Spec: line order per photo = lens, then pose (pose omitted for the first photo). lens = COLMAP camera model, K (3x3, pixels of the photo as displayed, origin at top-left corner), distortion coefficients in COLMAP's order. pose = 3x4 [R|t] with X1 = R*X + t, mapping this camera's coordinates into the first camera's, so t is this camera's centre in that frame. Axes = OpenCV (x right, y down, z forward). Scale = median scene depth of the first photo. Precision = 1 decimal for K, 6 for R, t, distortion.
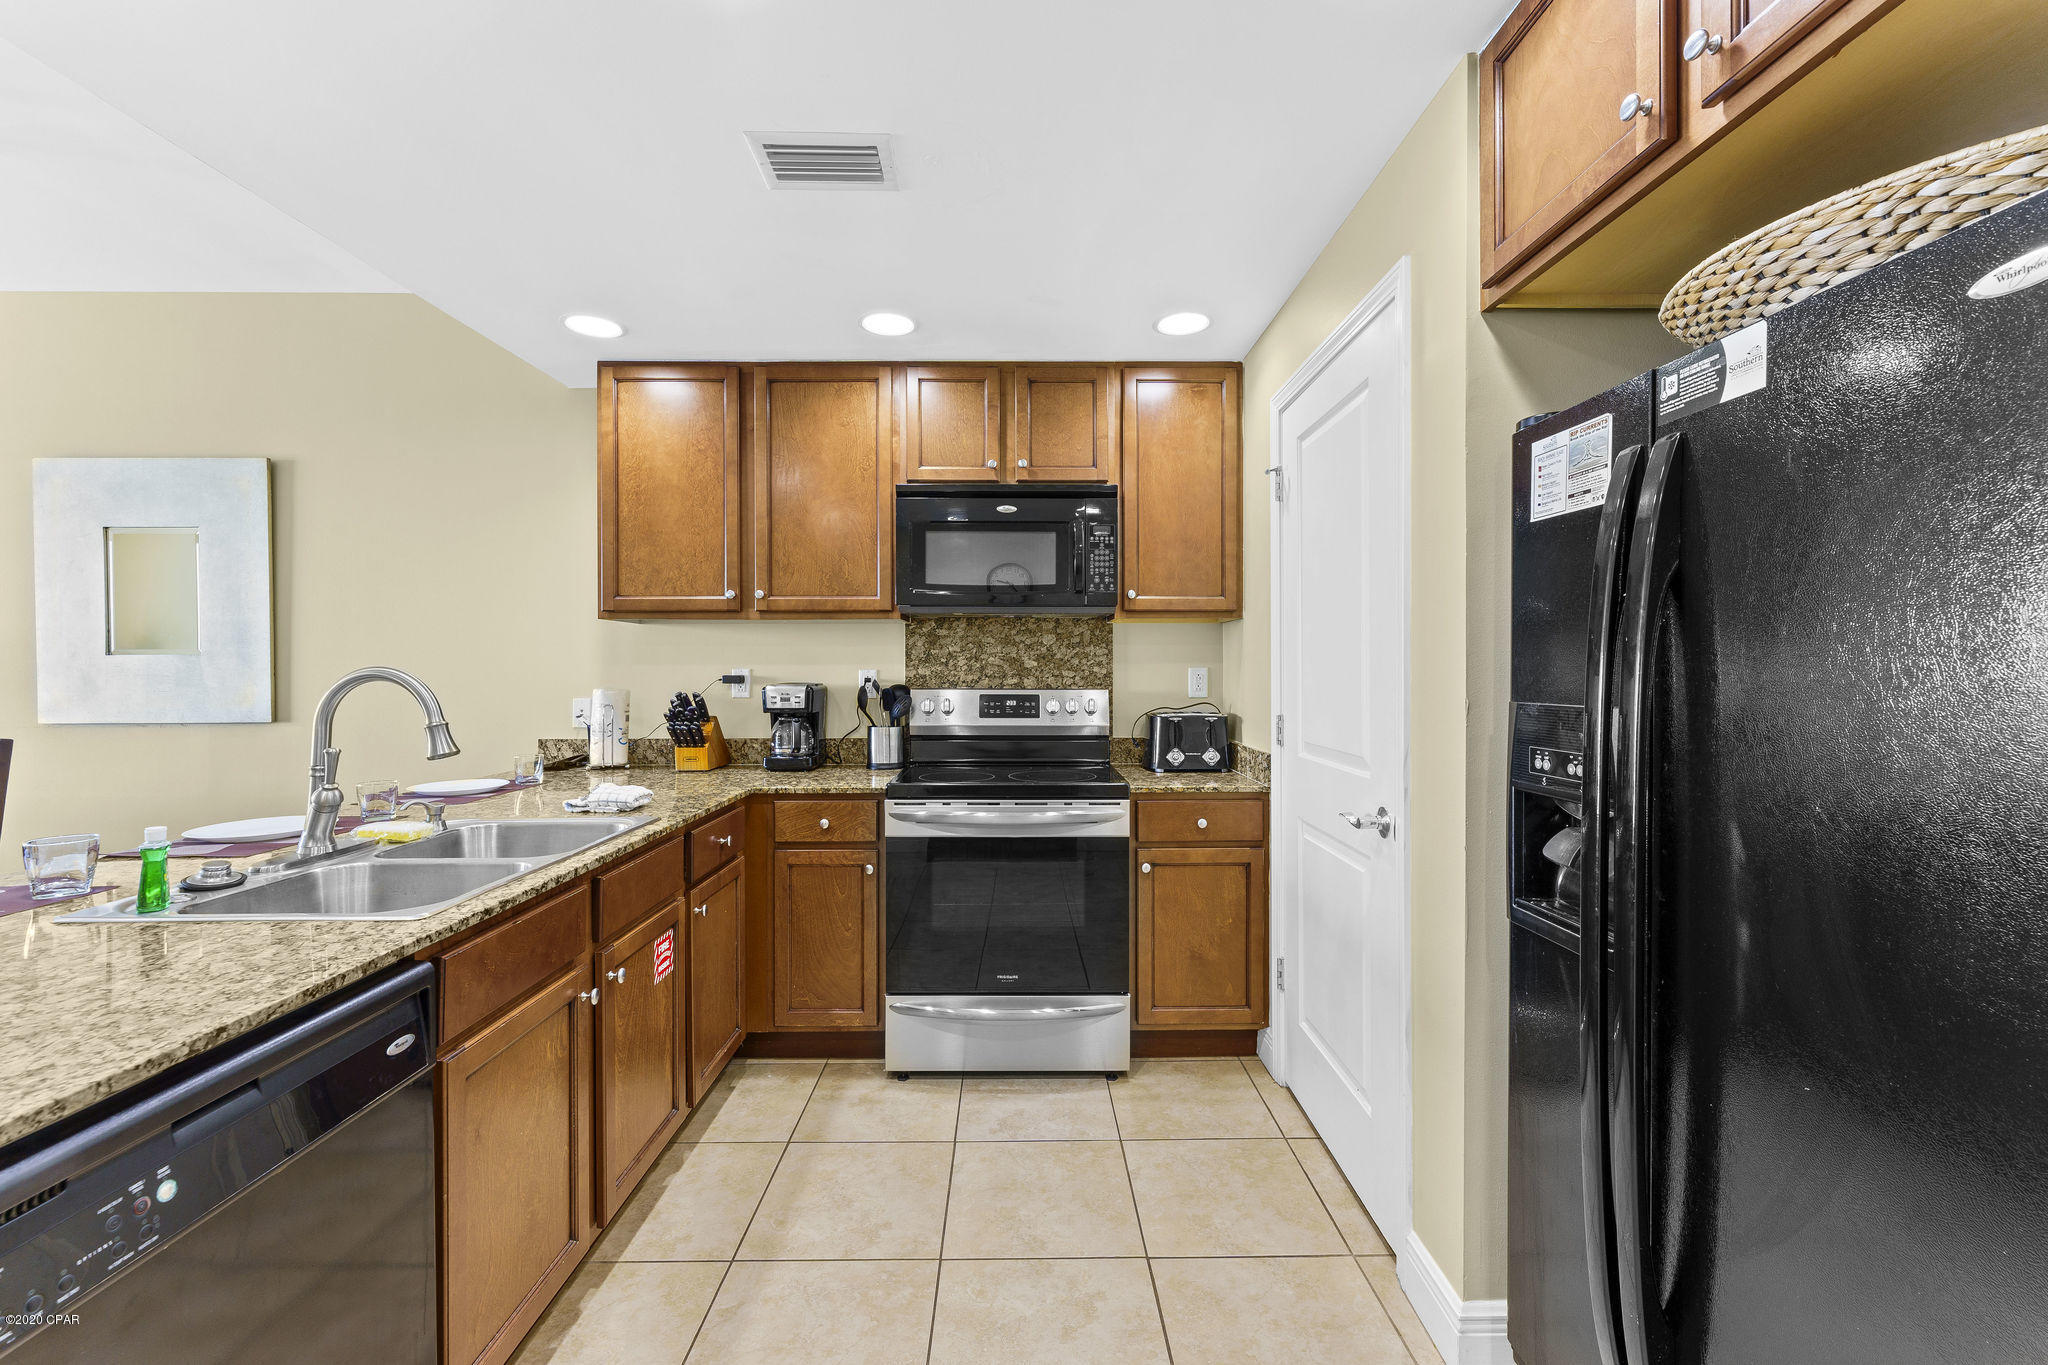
lens RADIAL K [[827.7, 0, 1024.5], [0, 827.7, 668.8], [0, 0, 1]] dist [0.001151, -0.000336]
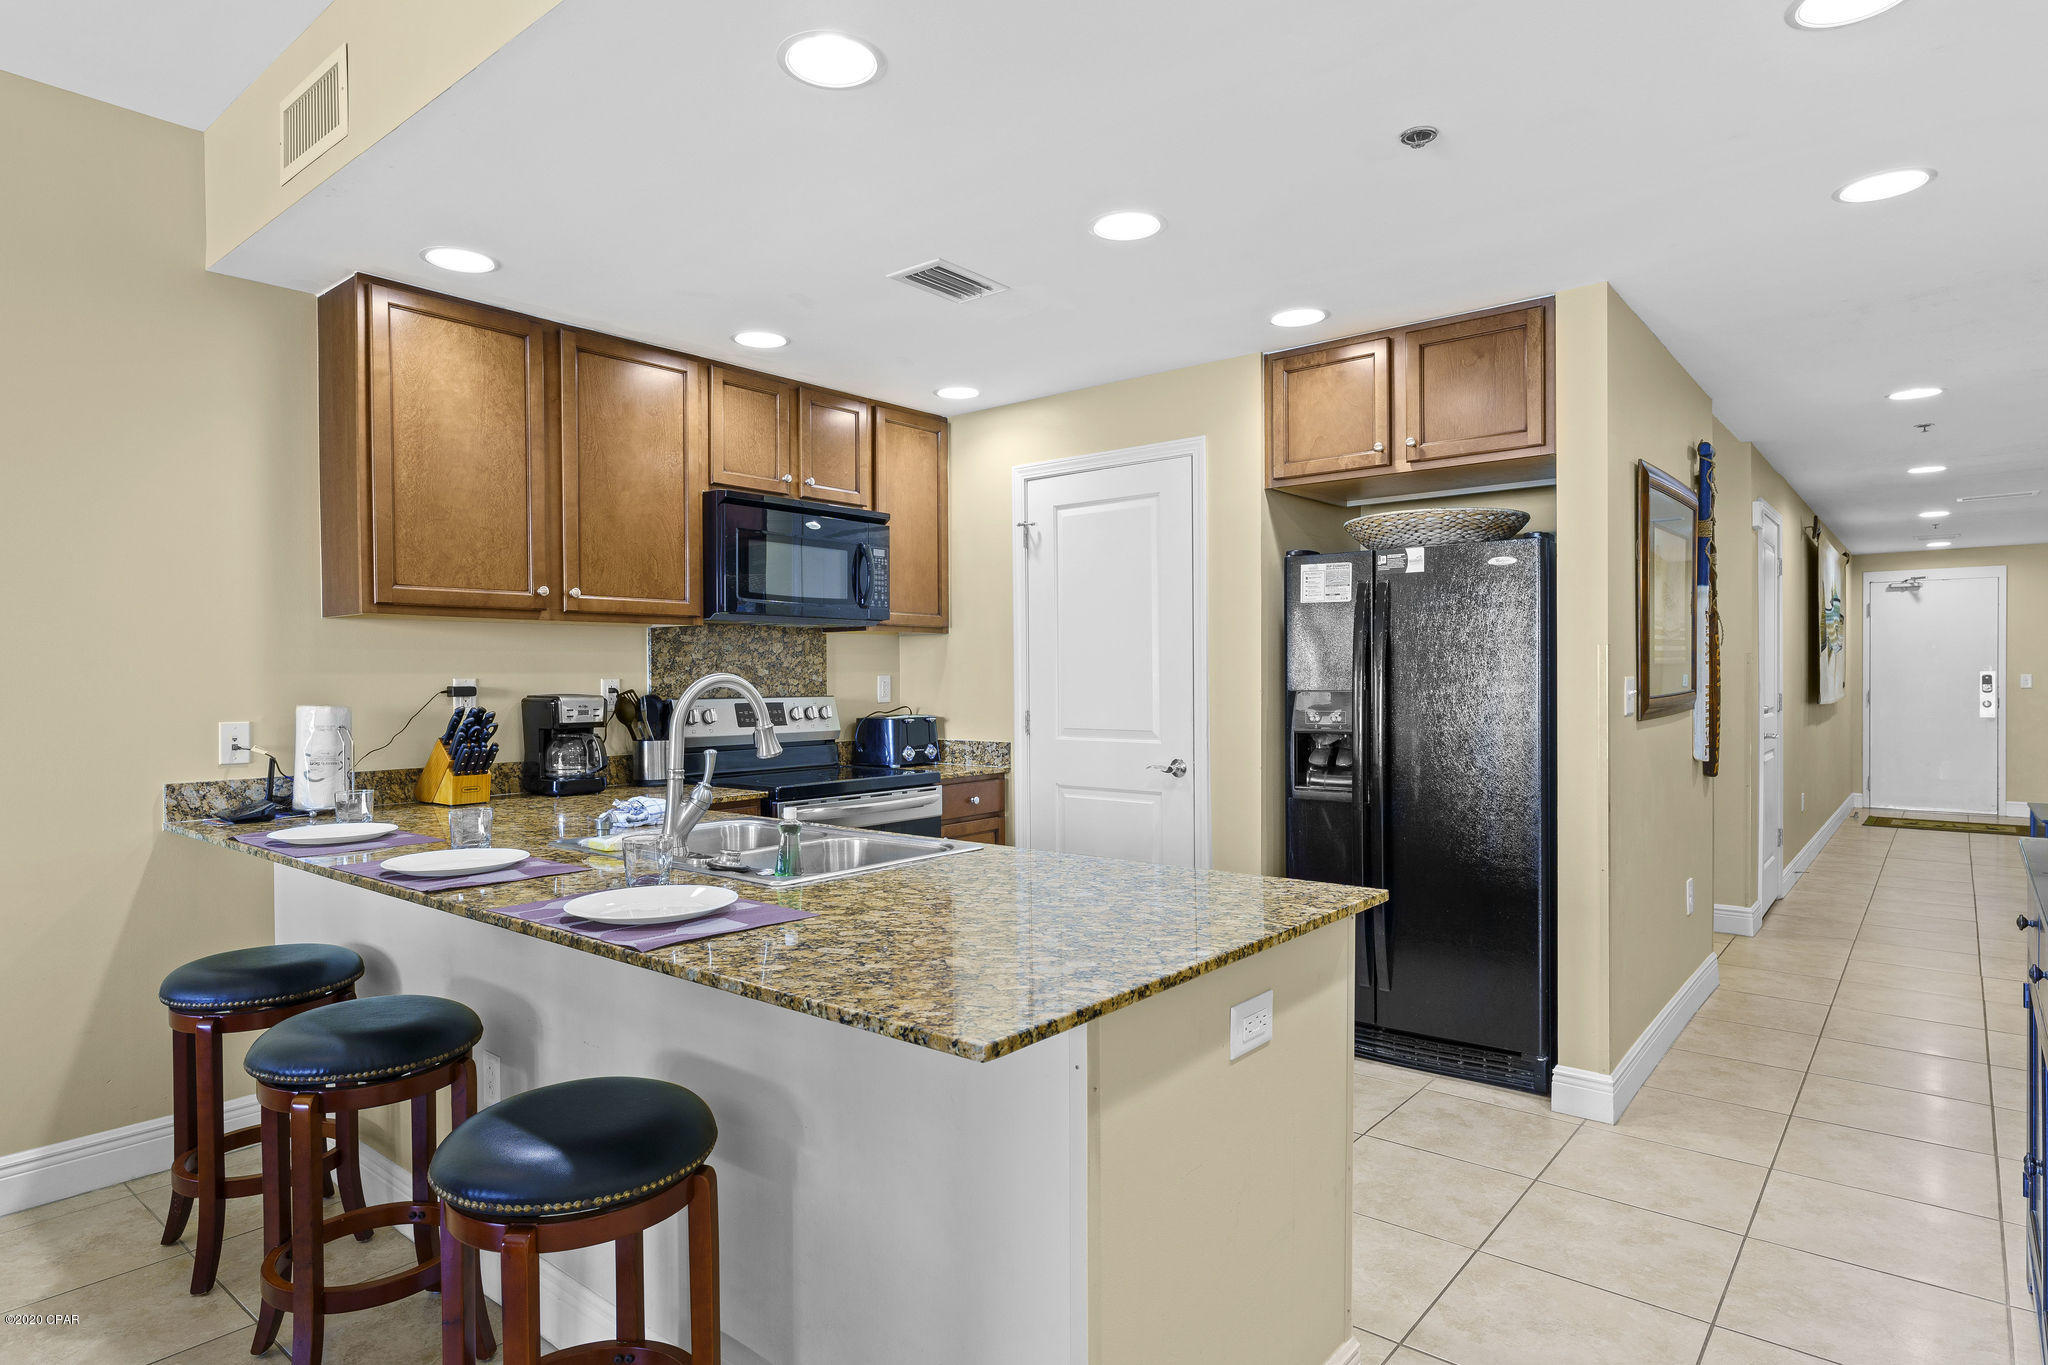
lens RADIAL K [[1135.7, 0, 1024.0], [0, 1135.7, 682.5], [0, 0, 1]] dist [-0.000518, 0.000429]
pose [[0.642600, -0.006539, 0.766174, -0.927988], [0.005101, 0.999978, 0.004255, 0.002599], [-0.766185, 0.001174, 0.642619, -0.134709]]
